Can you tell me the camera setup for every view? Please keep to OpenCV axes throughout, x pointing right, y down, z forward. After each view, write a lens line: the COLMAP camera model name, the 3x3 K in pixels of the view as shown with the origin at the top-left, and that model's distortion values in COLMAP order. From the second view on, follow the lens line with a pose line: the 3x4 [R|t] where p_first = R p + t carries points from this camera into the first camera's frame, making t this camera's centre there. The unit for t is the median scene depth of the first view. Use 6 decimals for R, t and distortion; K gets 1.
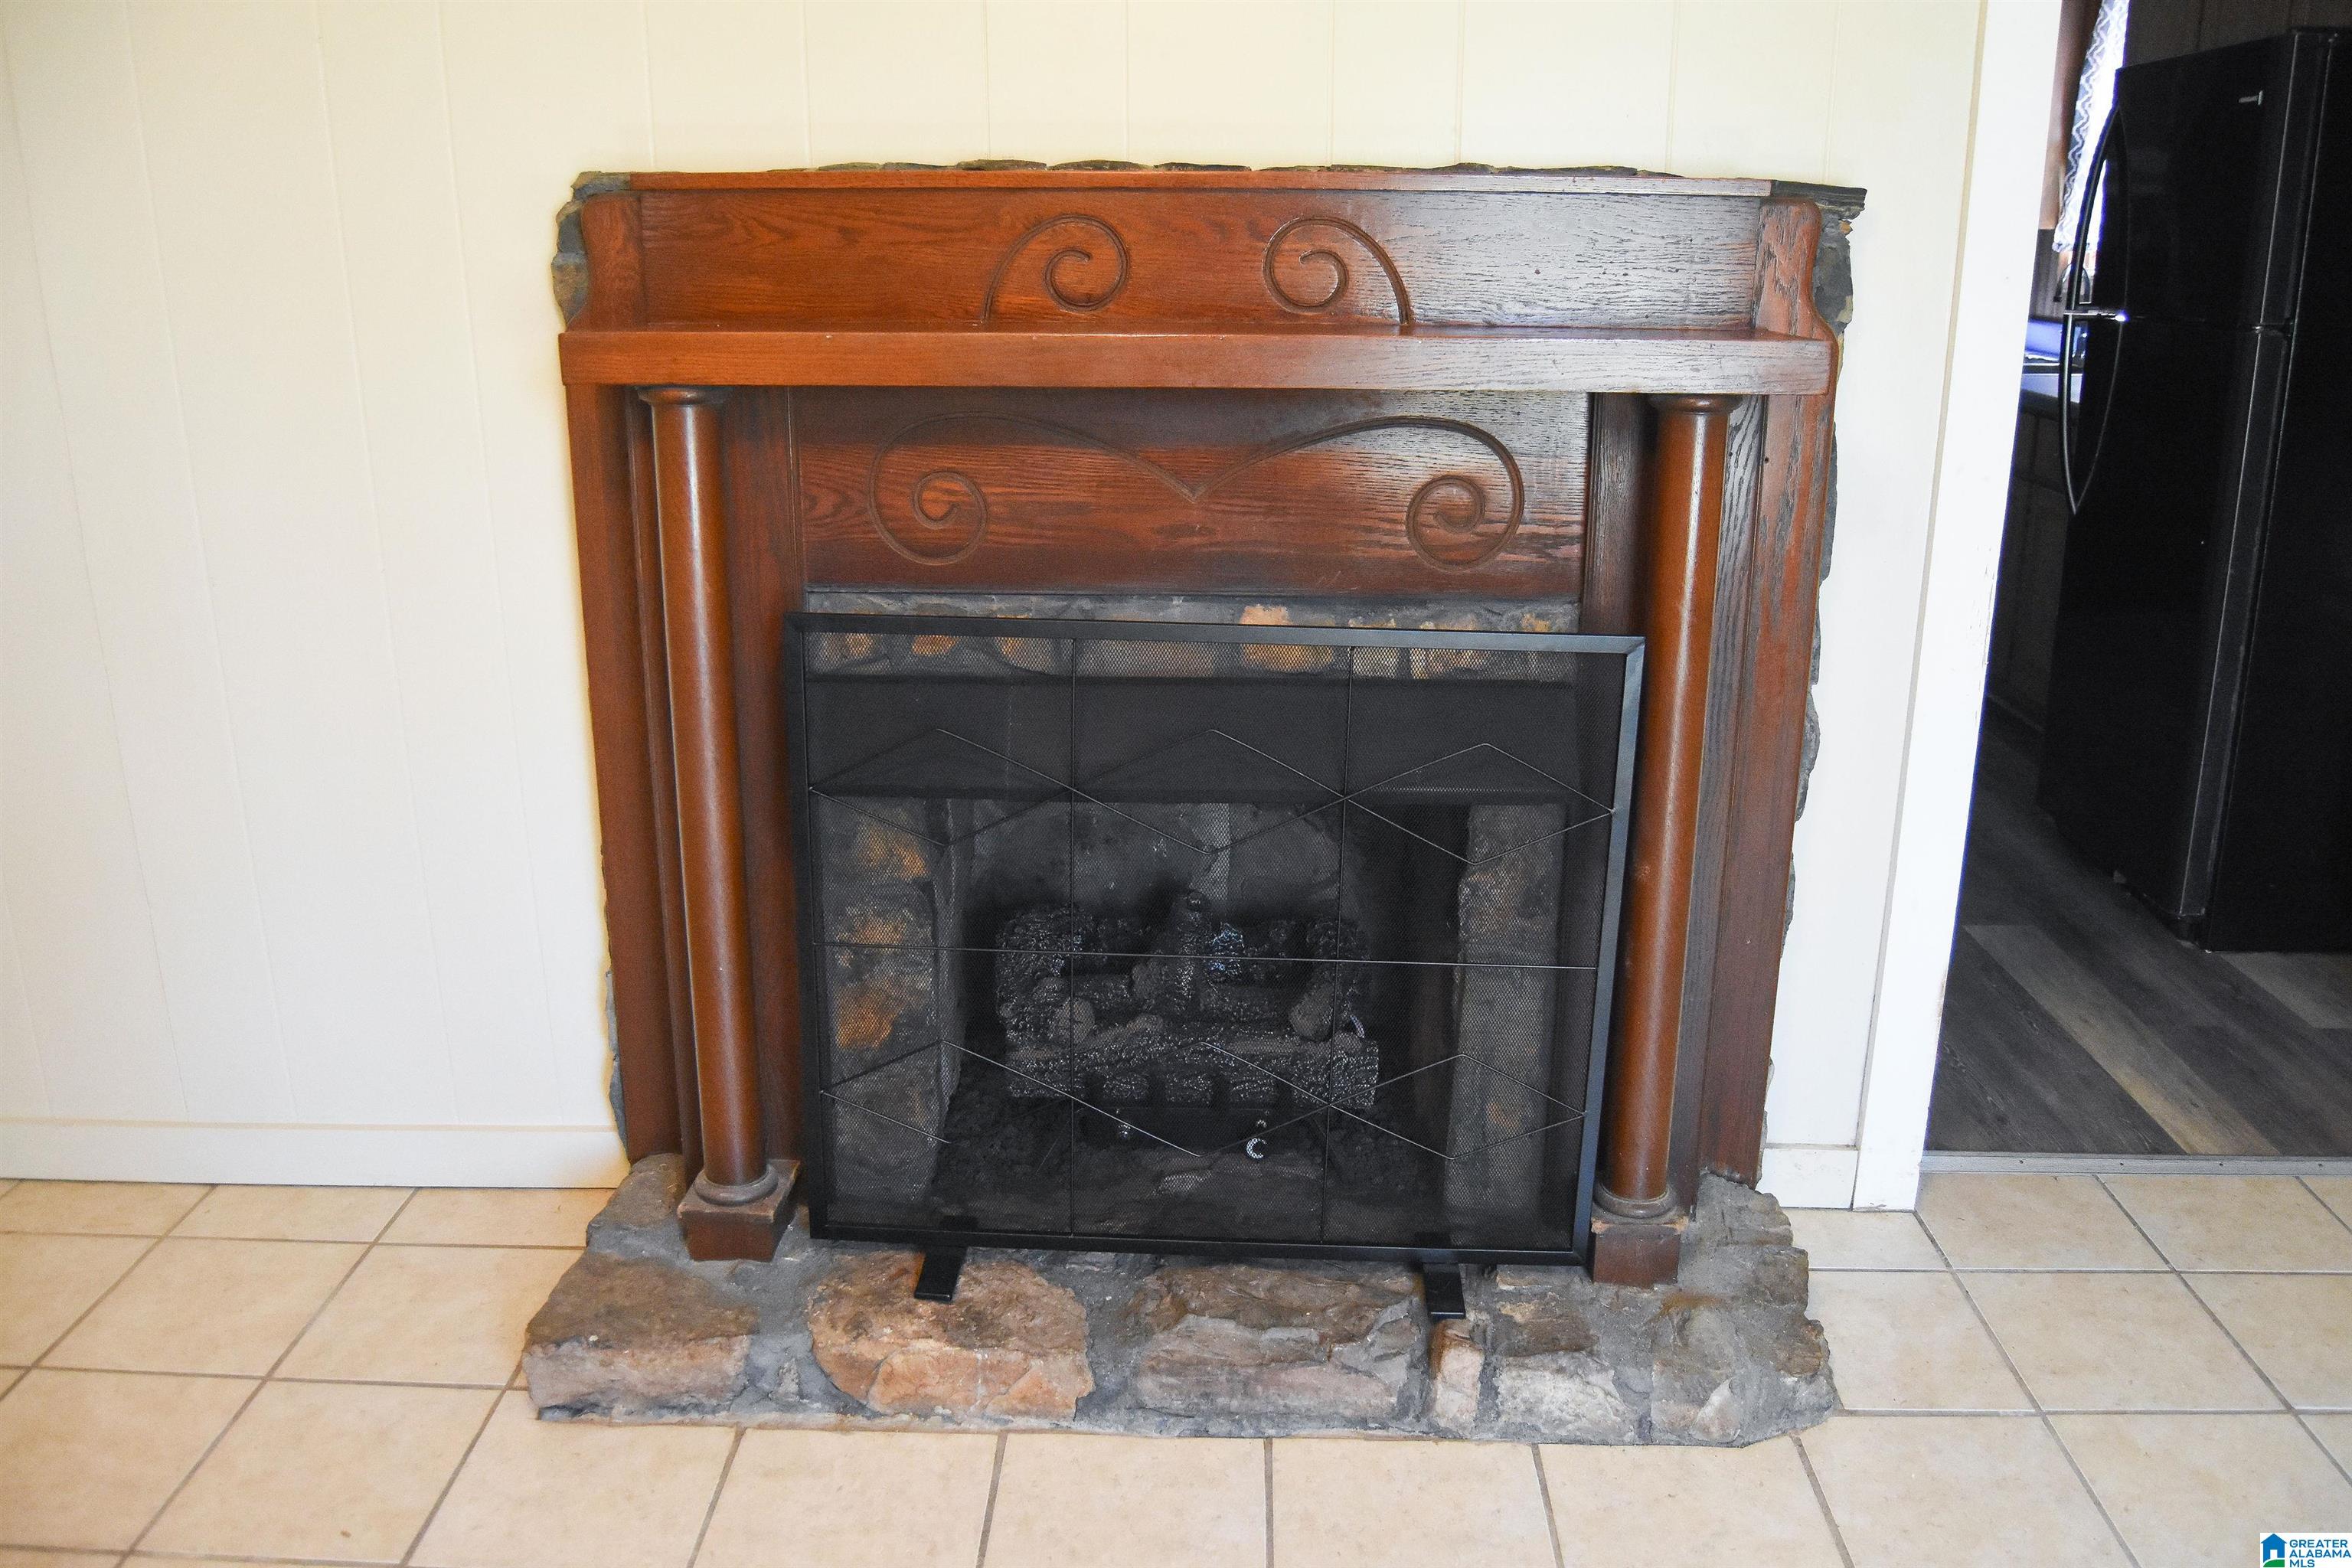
lens RADIAL K [[1848.3, 0, 1176.0], [0, 1848.3, 784.0], [0, 0, 1]] dist [-0.100593, 0.044318]
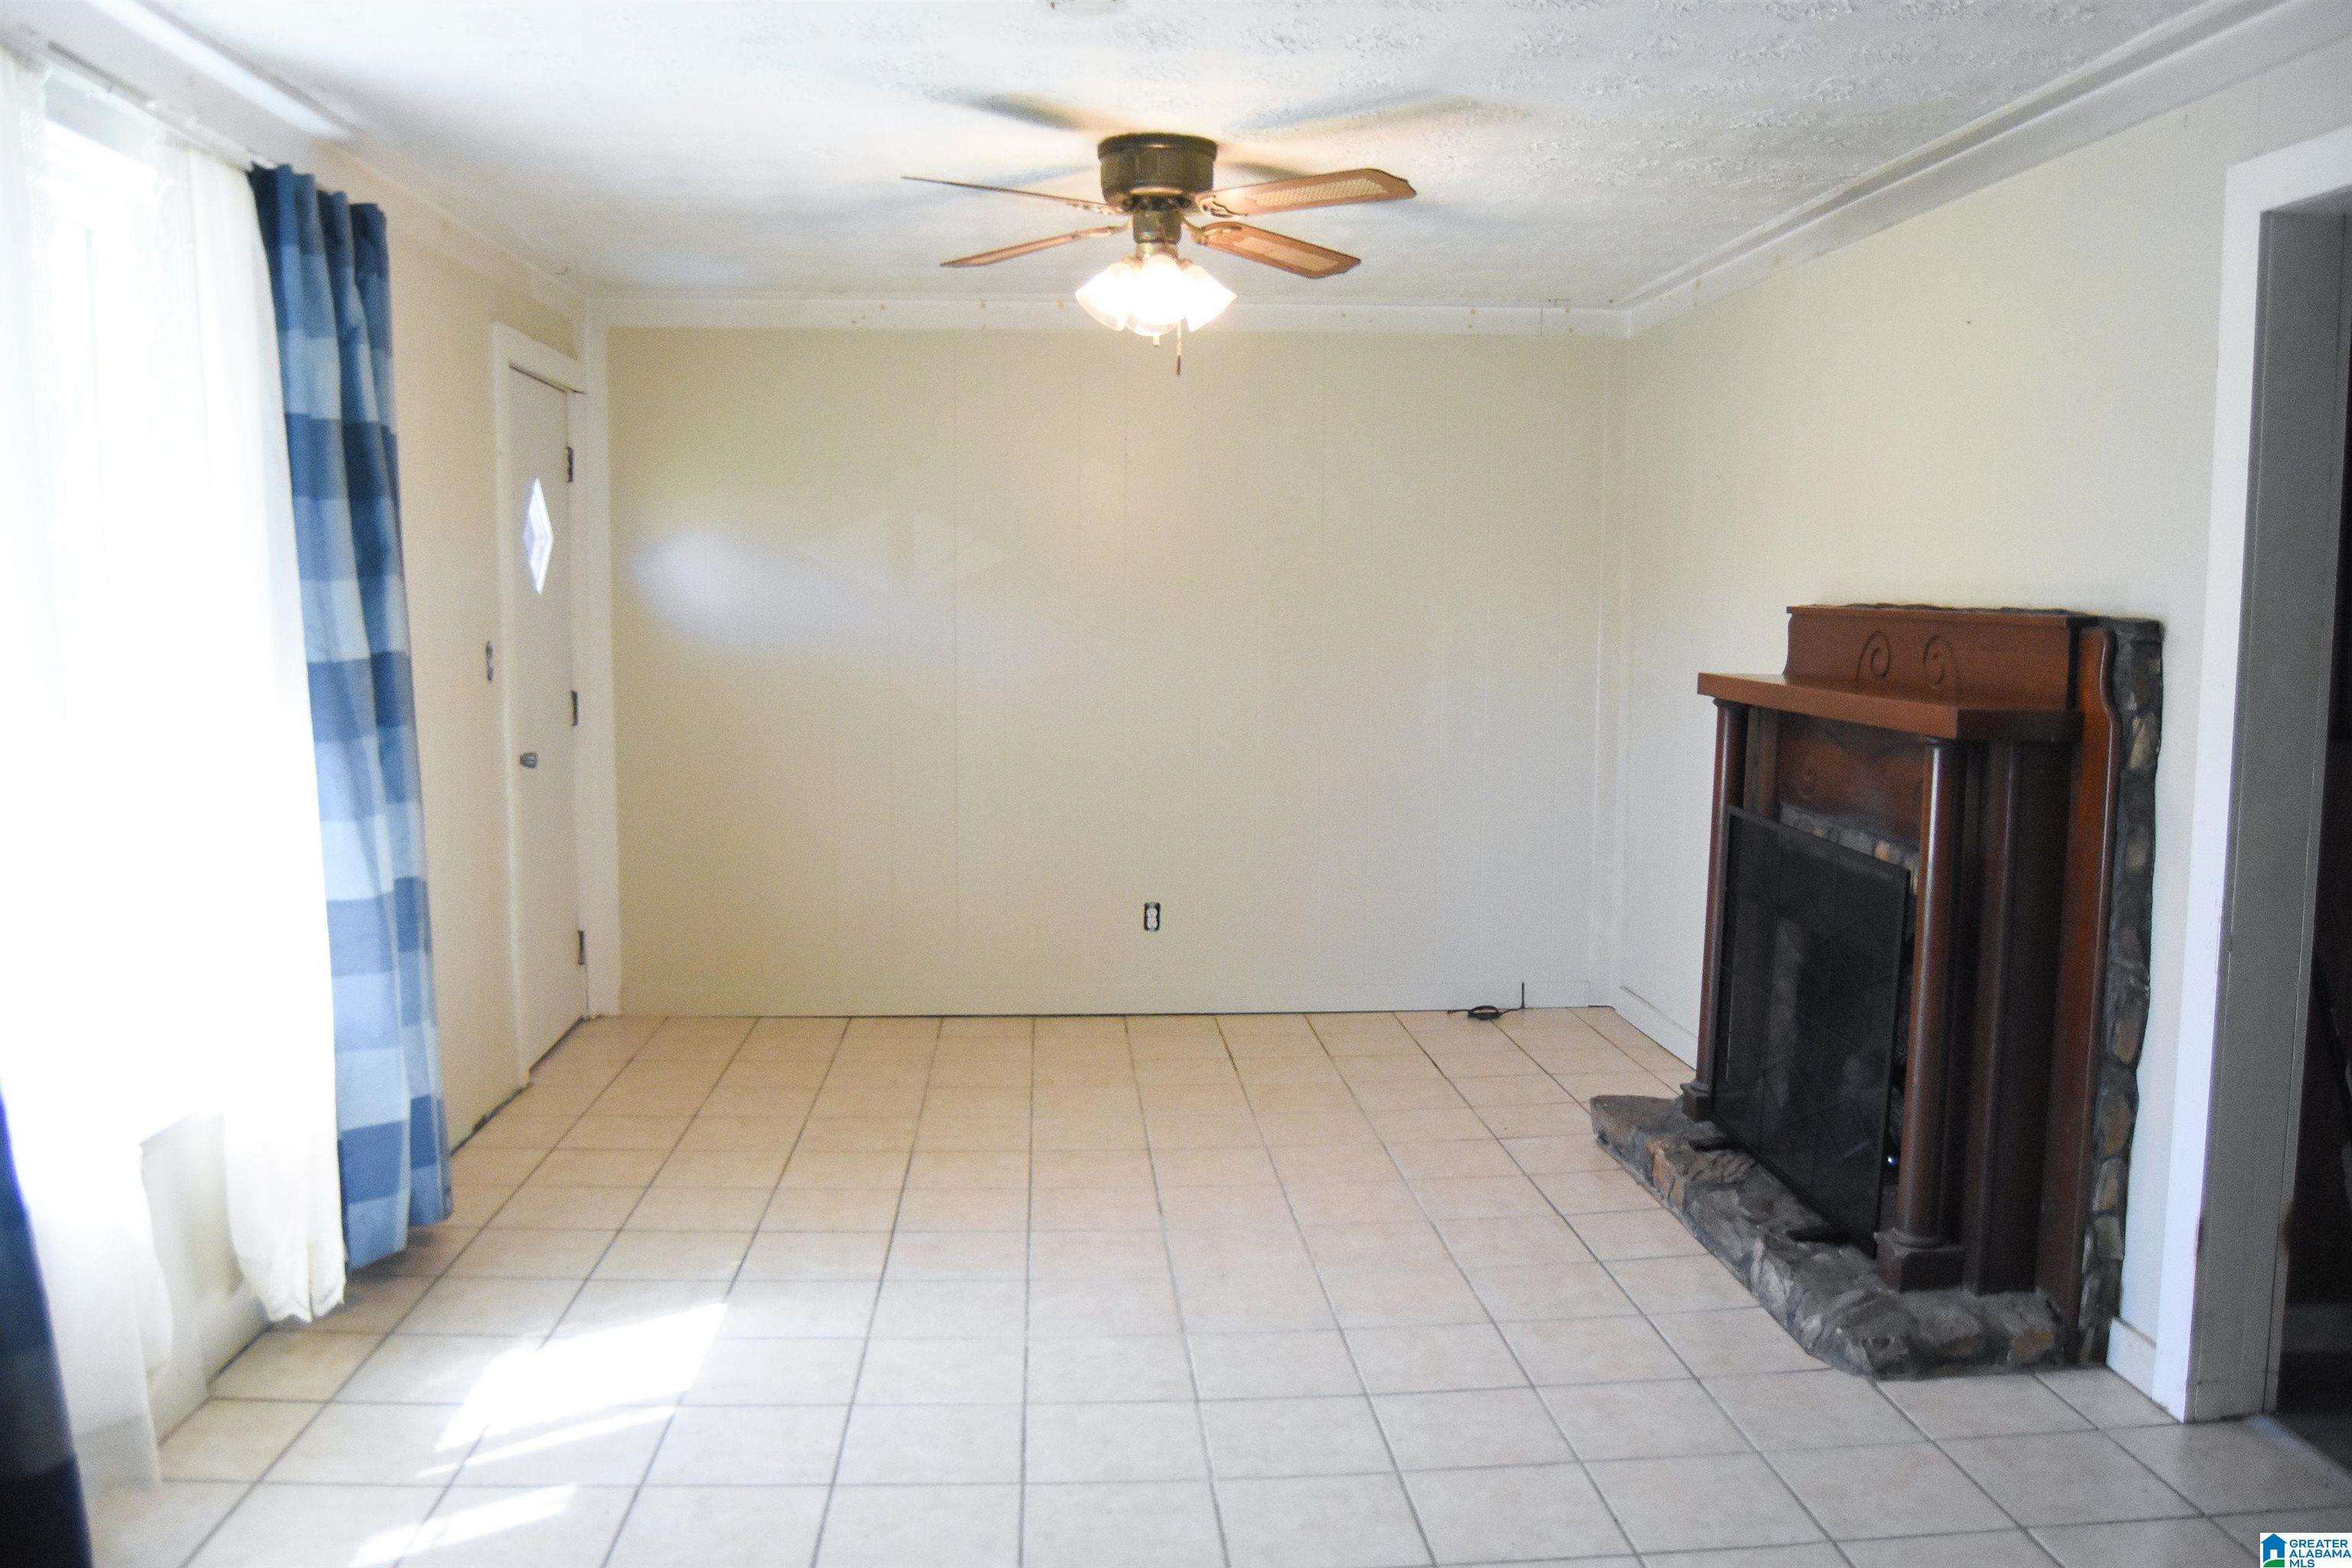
lens RADIAL K [[1848.3, 0, 1176.0], [0, 1848.3, 784.0], [0, 0, 1]] dist [-0.100593, 0.044318]
pose [[0.105516, 0.103320, -0.989036, 1.801078], [-0.297082, 0.952442, 0.067803, -0.066602], [0.949004, 0.286671, 0.131193, 0.087892]]
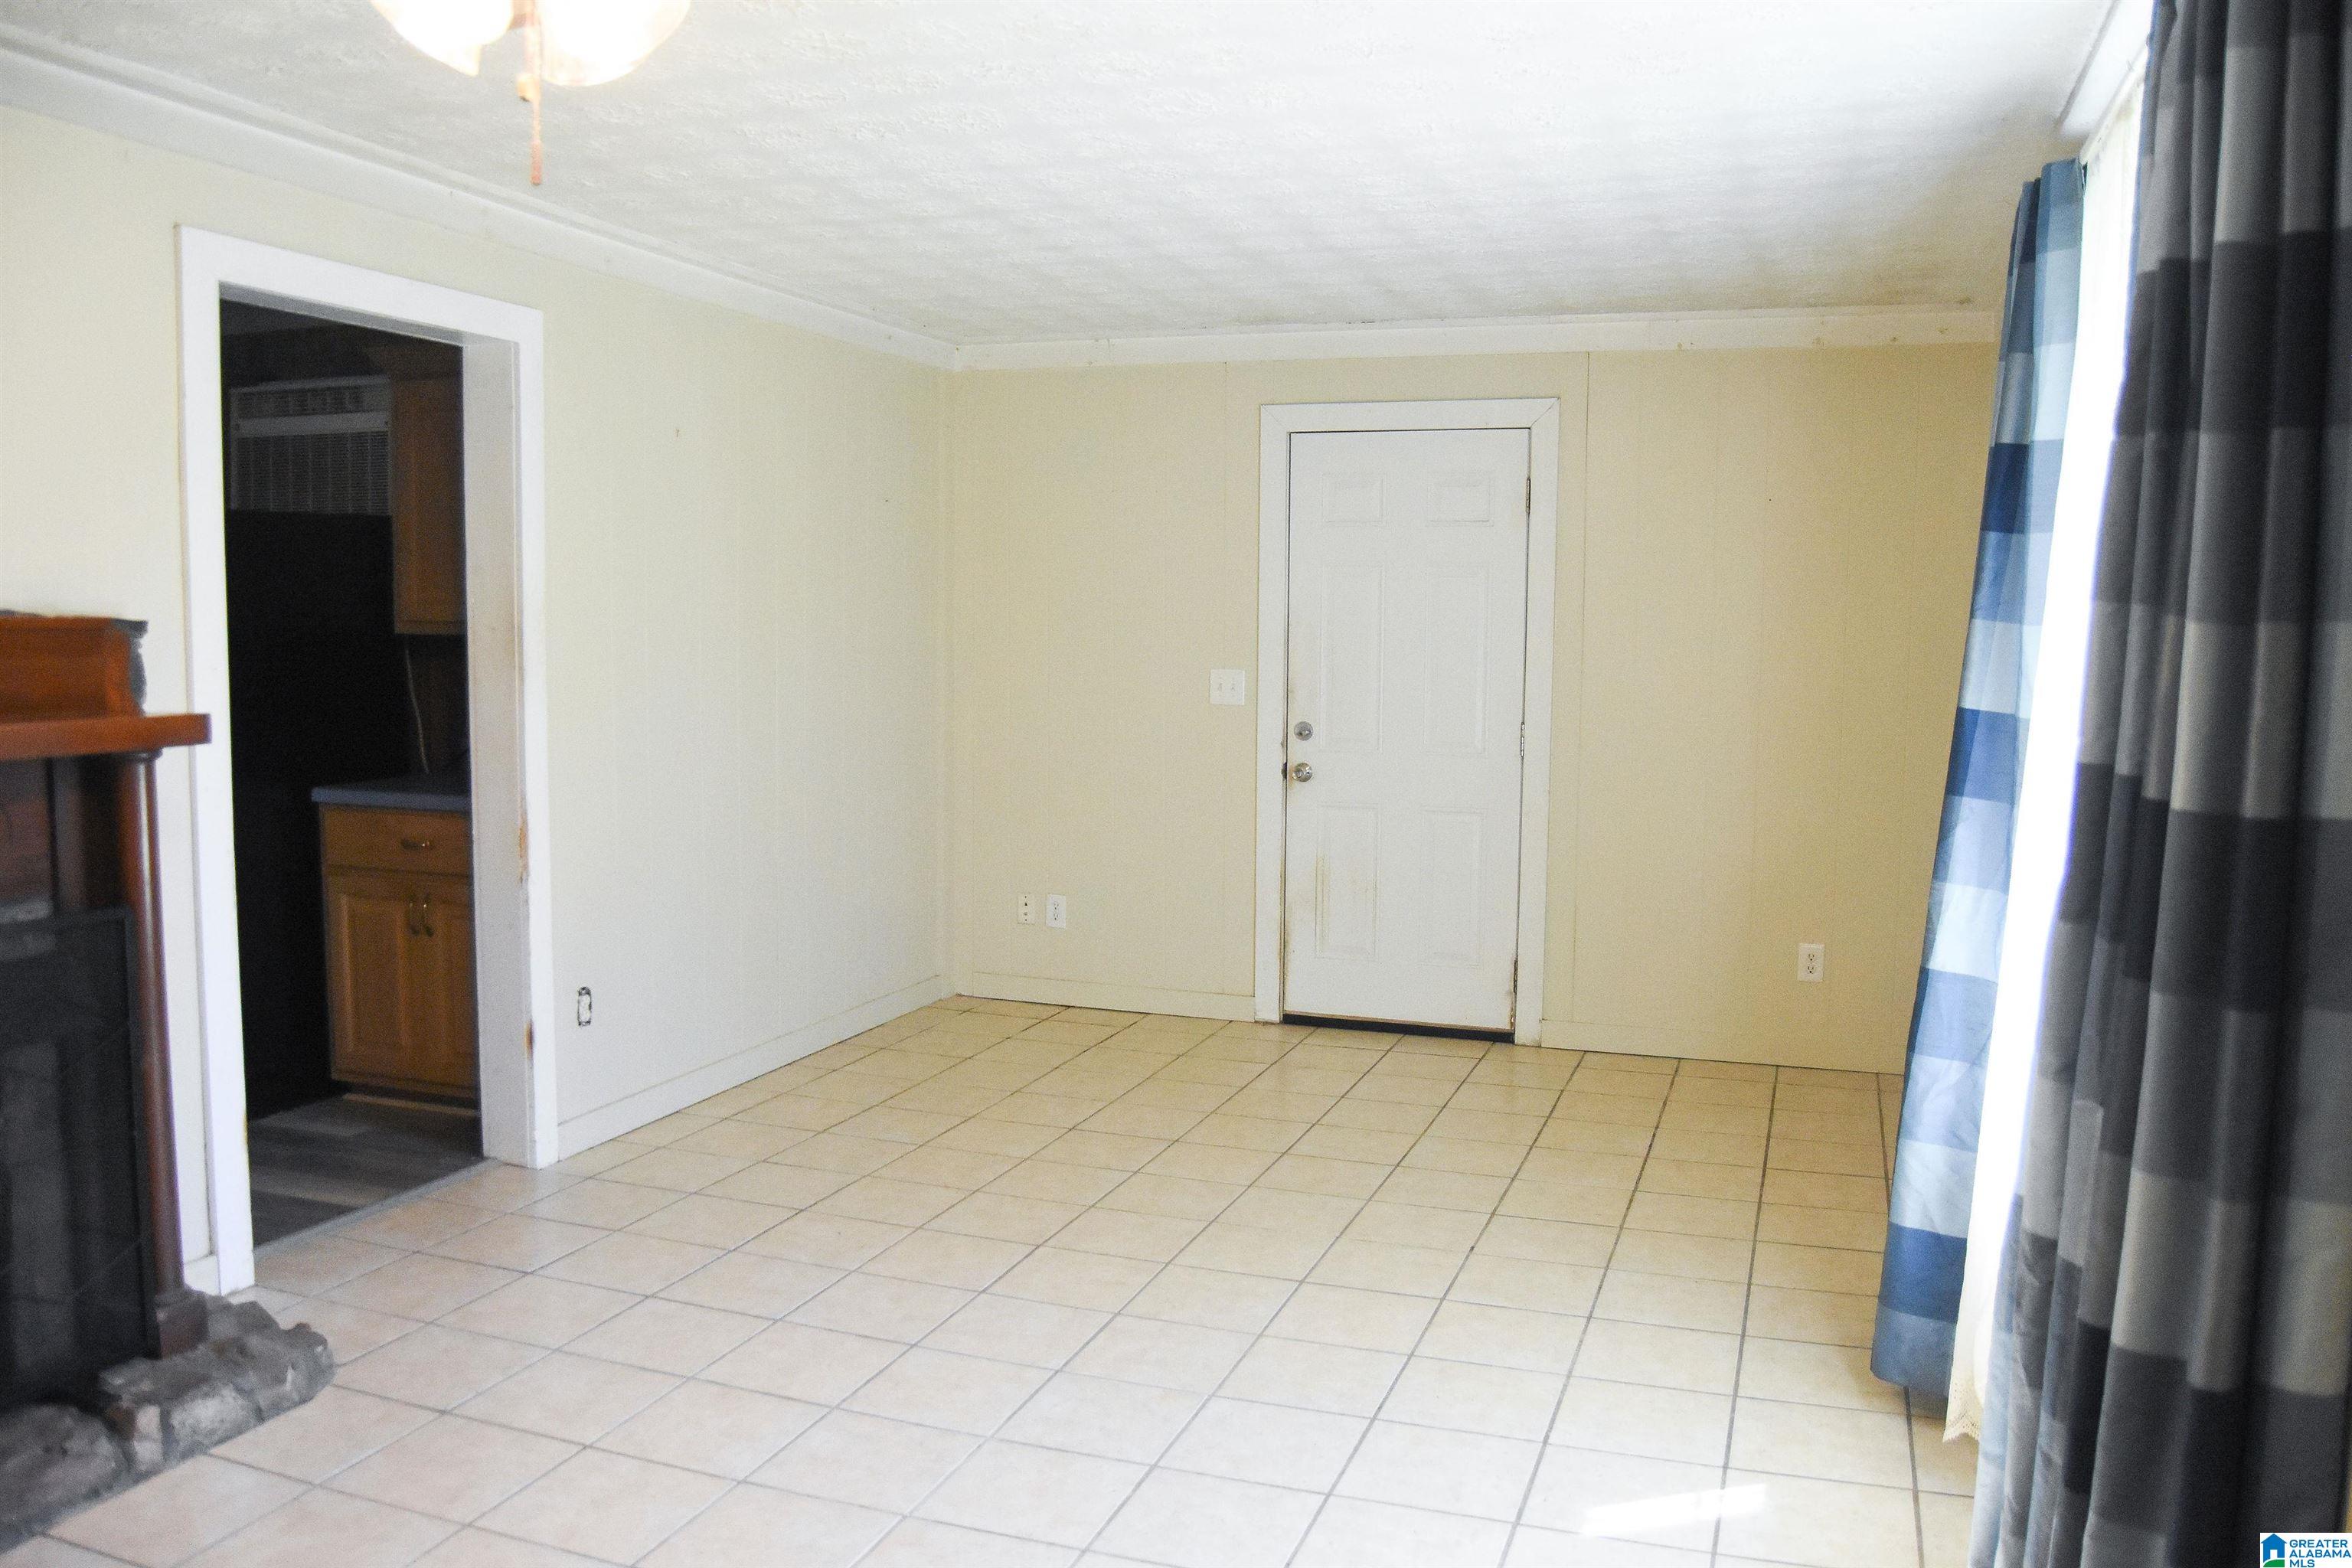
lens RADIAL K [[1979.4, 0, 1233.5], [0, 1979.4, 791.6], [0, 0, 1]] dist [-0.112751, 0.056616]
pose [[0.256254, -0.070896, 0.964006, -1.015336], [0.268372, 0.963315, -0.000494, 0.074521], [-0.928607, 0.258839, 0.265880, -0.303664]]
